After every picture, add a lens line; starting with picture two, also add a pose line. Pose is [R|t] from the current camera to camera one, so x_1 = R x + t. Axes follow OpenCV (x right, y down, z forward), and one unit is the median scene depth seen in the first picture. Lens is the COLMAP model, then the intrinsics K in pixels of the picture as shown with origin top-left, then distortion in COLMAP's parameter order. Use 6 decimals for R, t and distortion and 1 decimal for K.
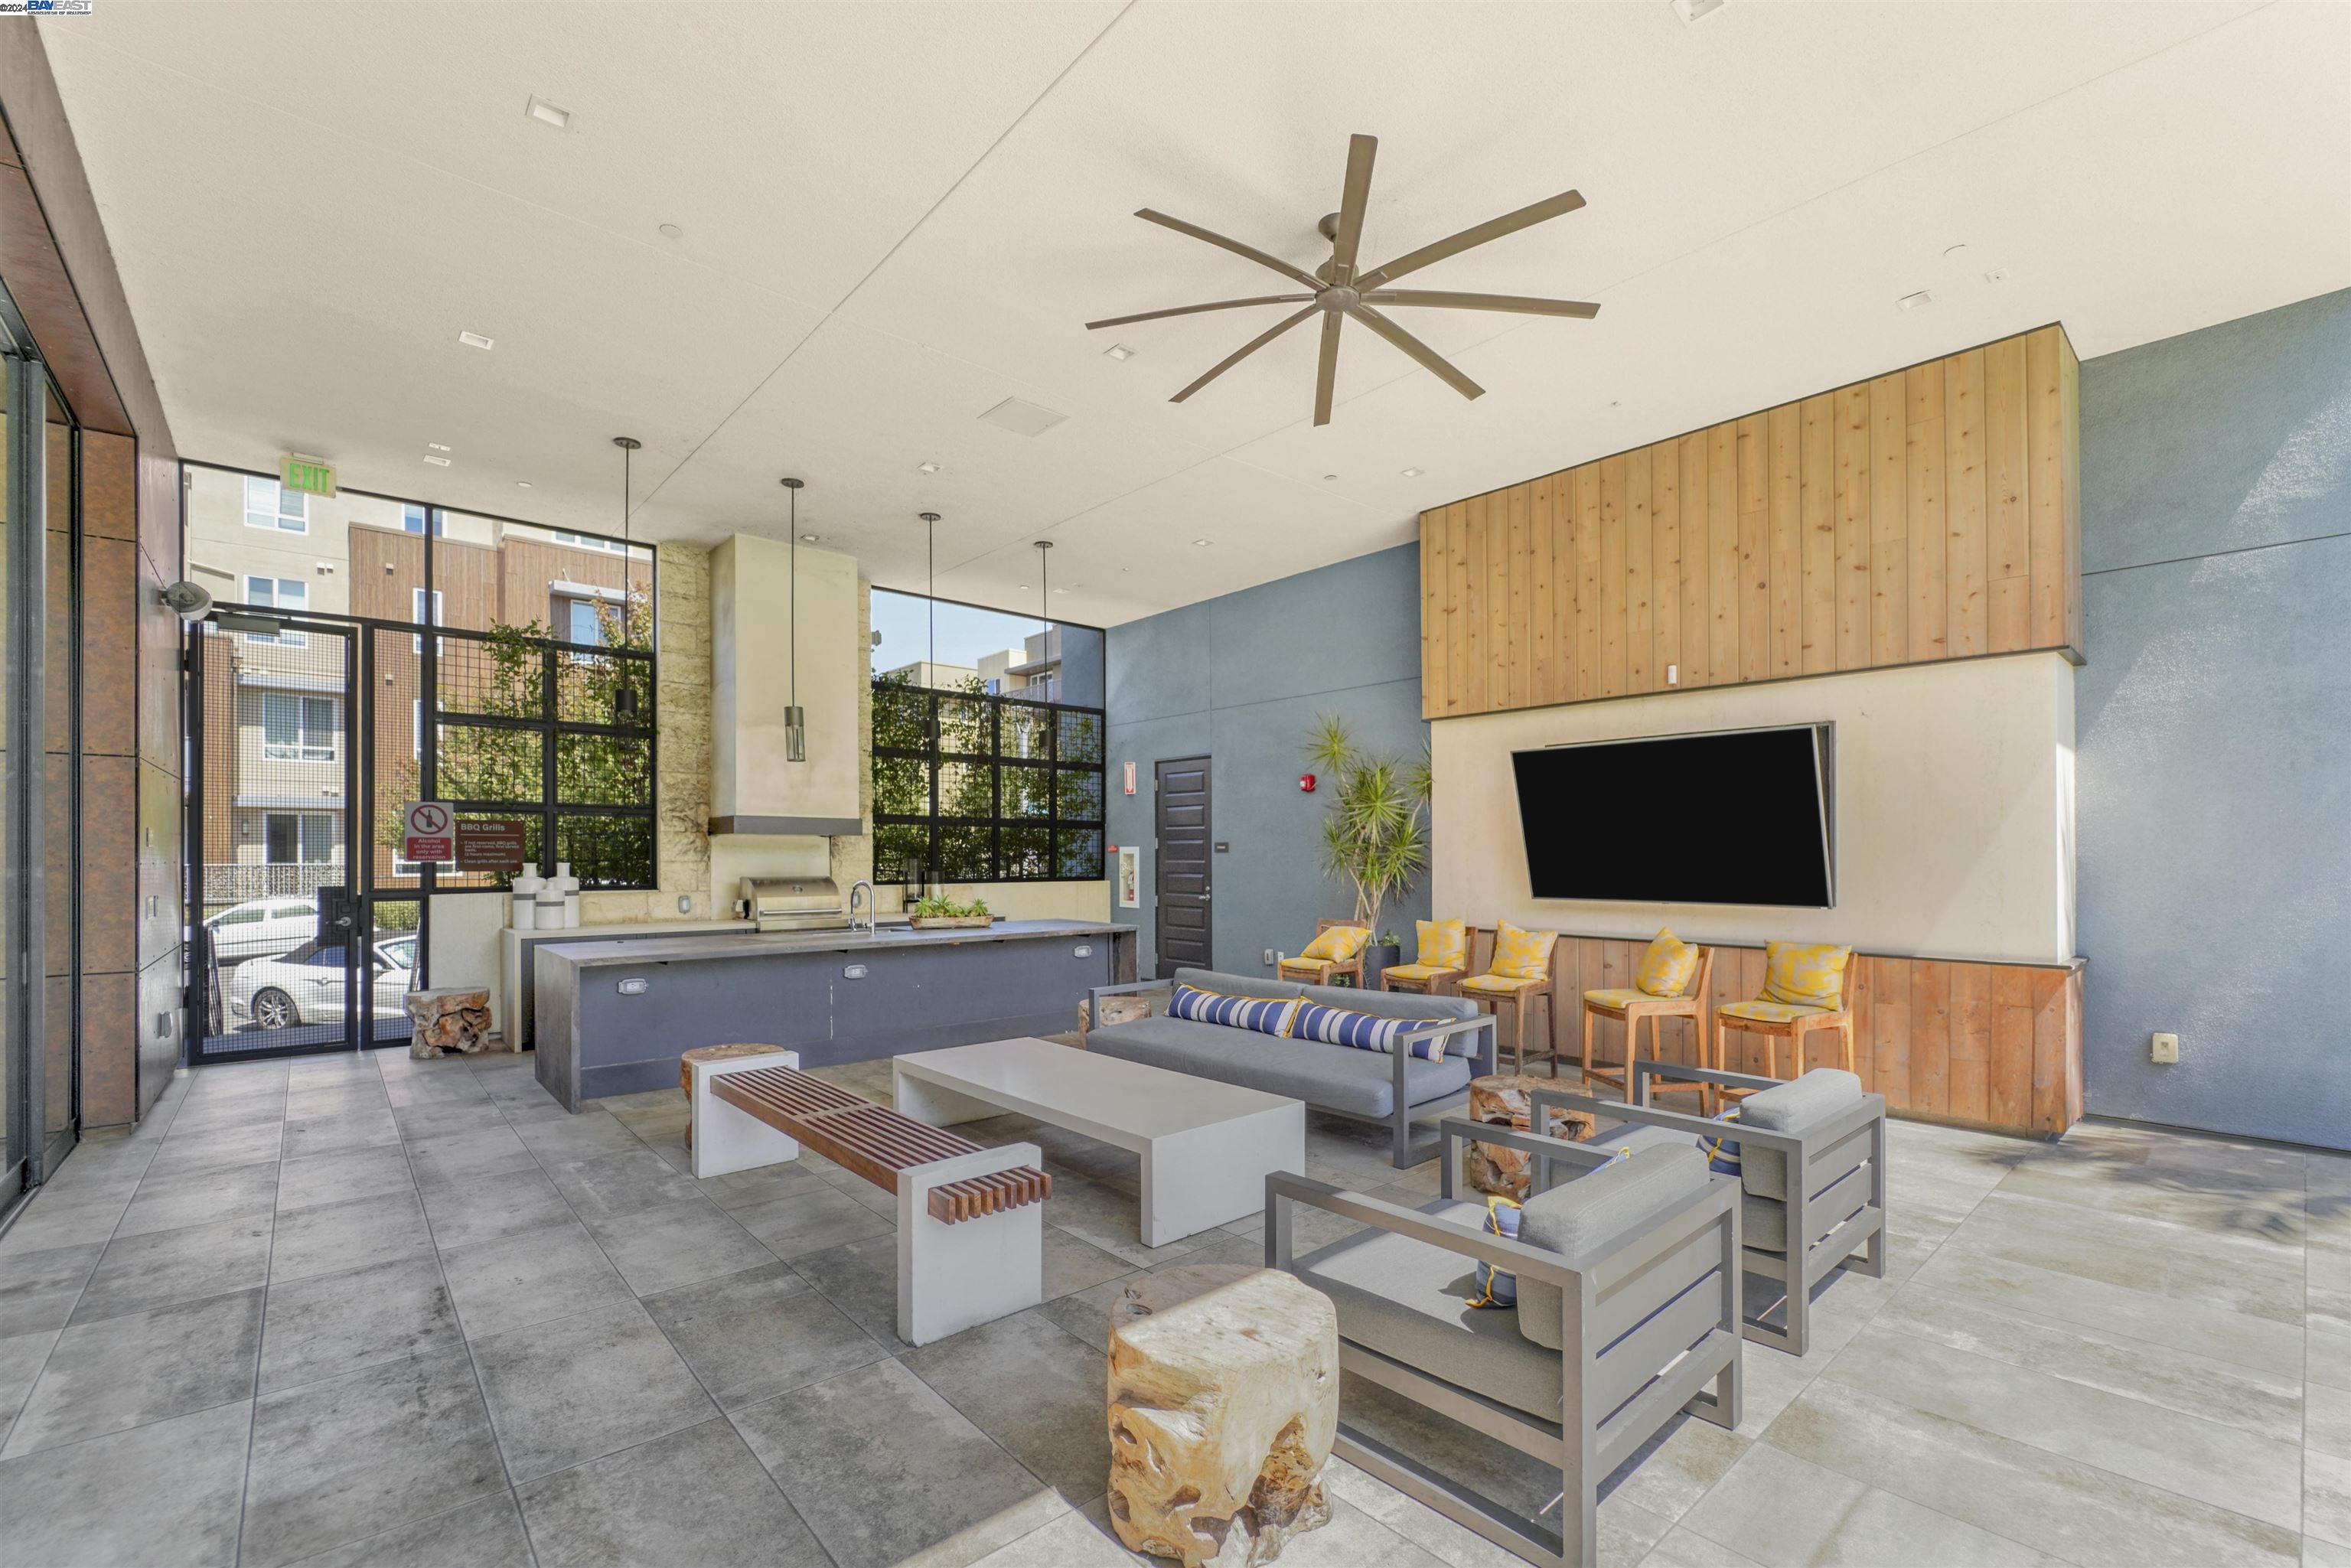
lens RADIAL K [[981.8, 0, 1164.5], [0, 981.8, 849.7], [0, 0, 1]] dist [-0.004928, -0.000457]
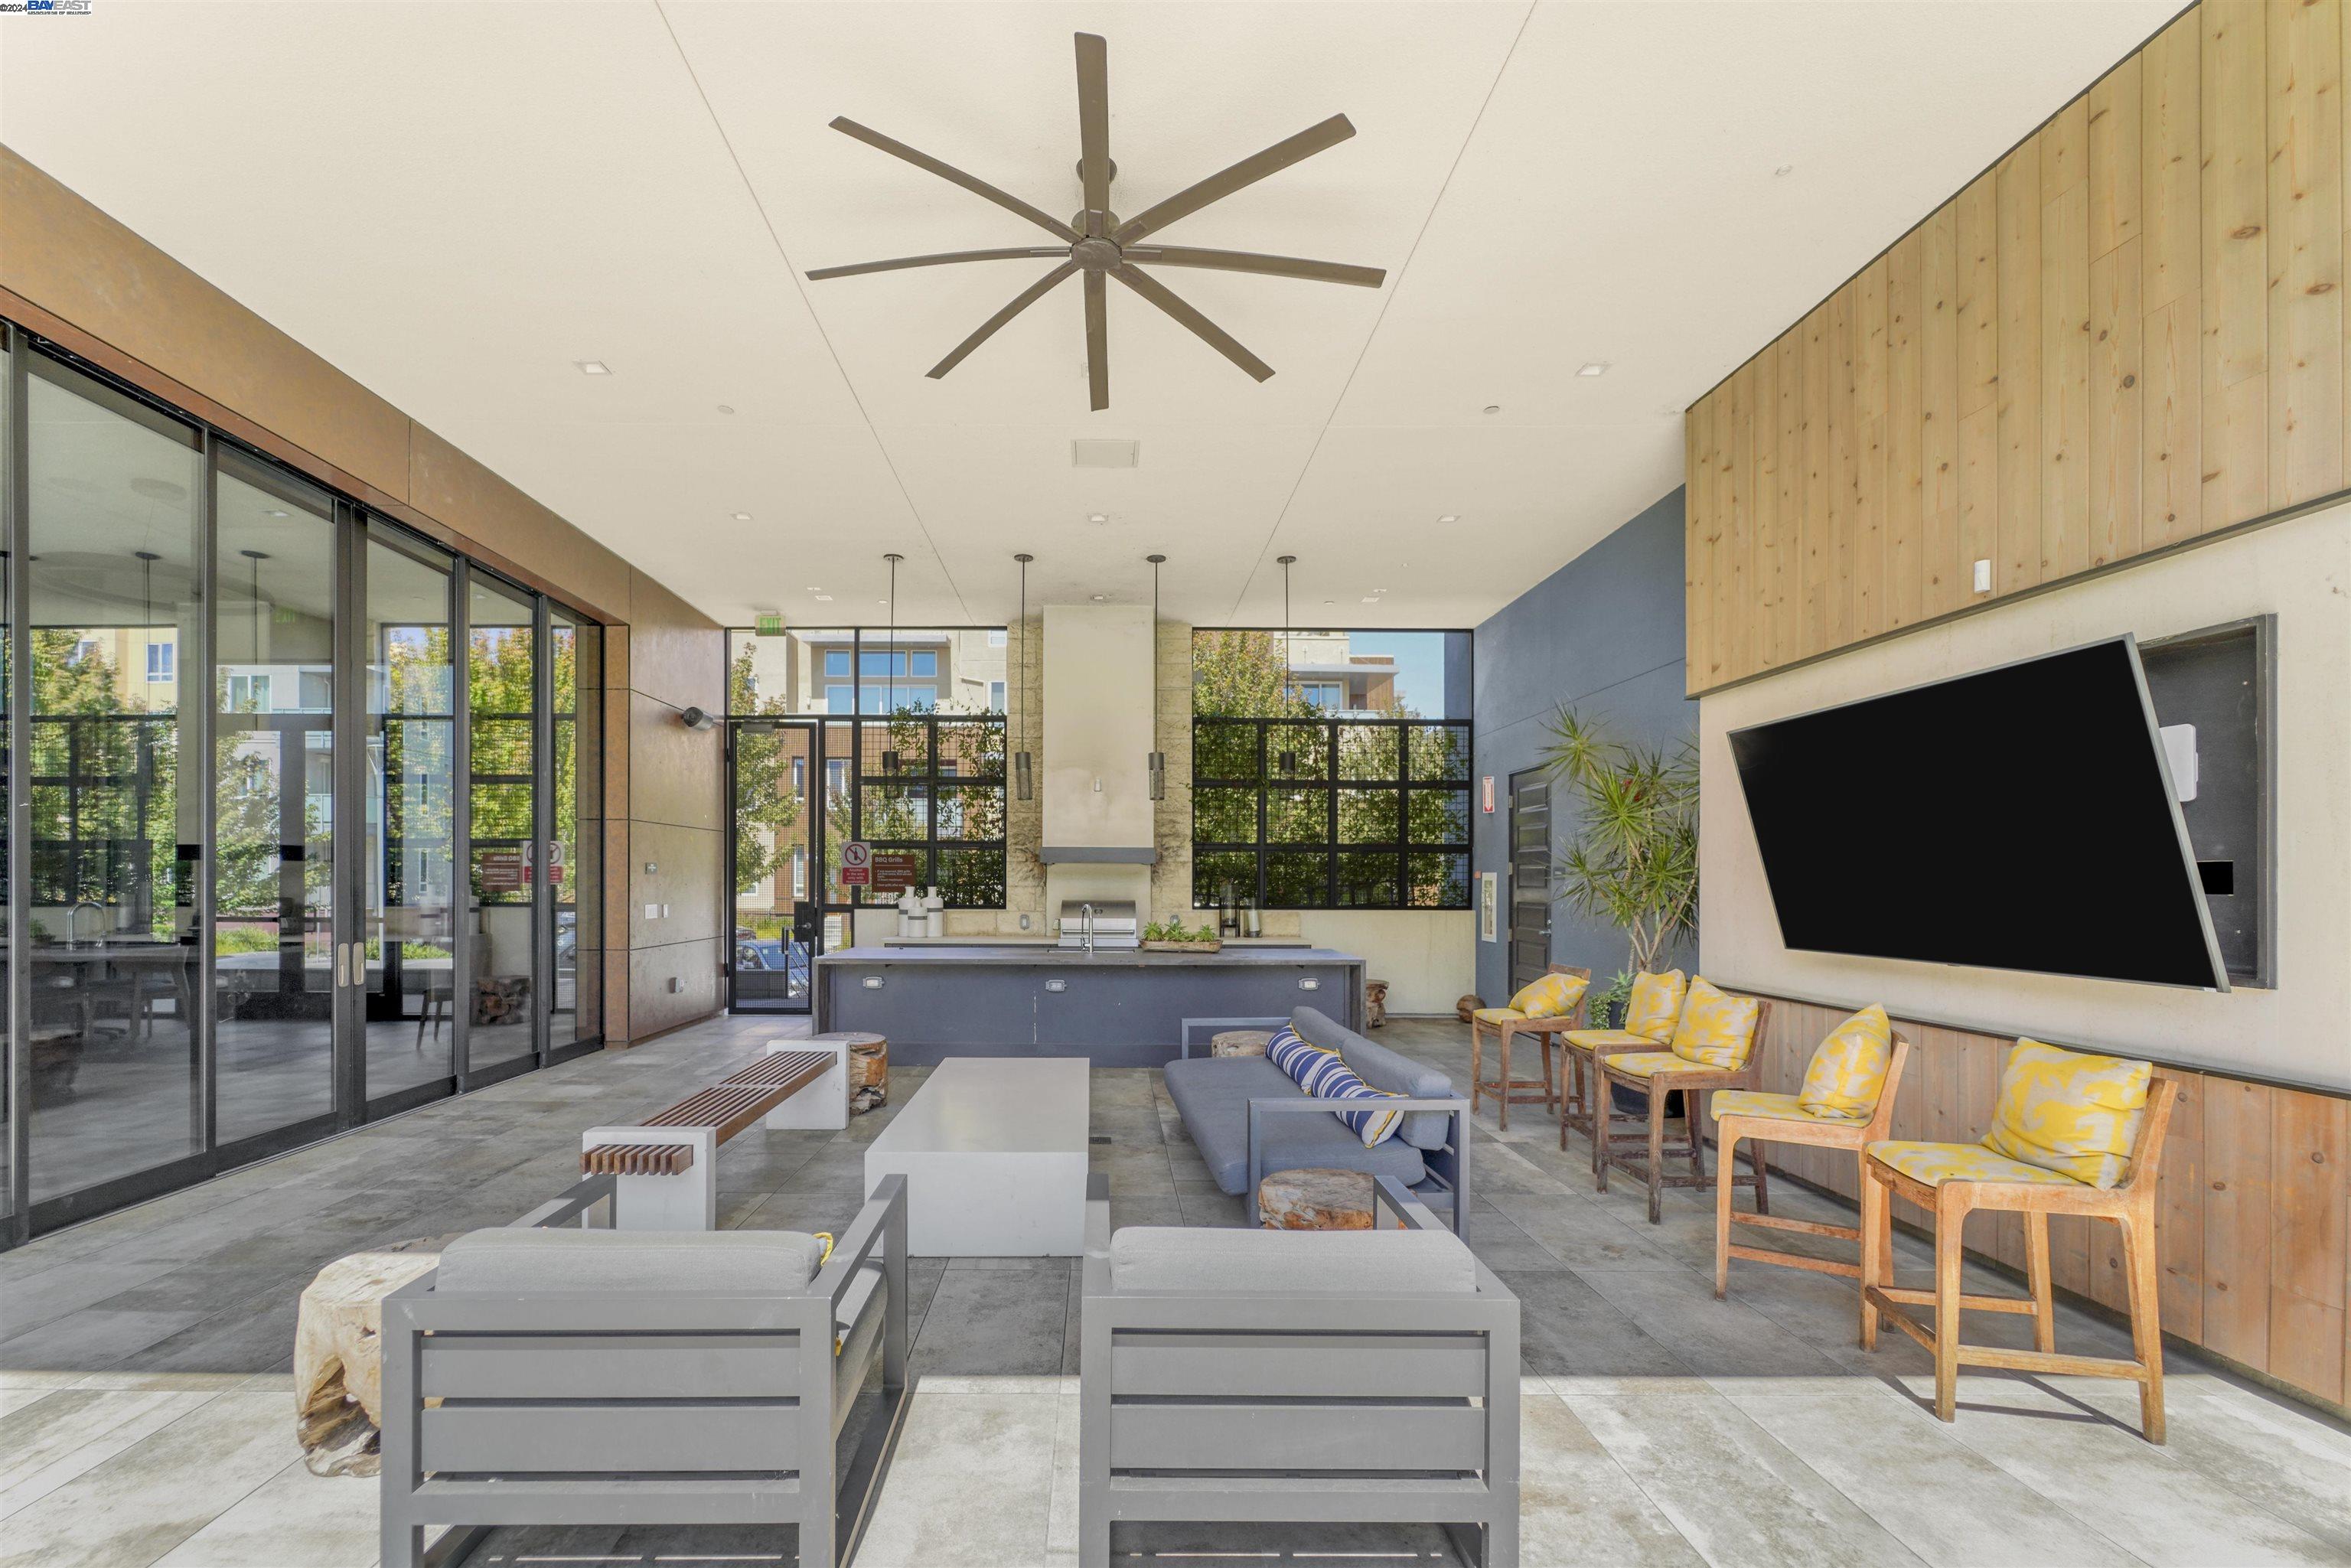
lens RADIAL K [[981.8, 0, 1175.7], [0, 981.8, 887.4], [0, 0, 1]] dist [-0.004928, -0.000457]
pose [[0.767081, 0.006311, -0.641519, 0.454174], [0.000411, 0.999947, 0.010328, 0.001157], [0.641550, -0.008186, 0.767037, 0.208139]]
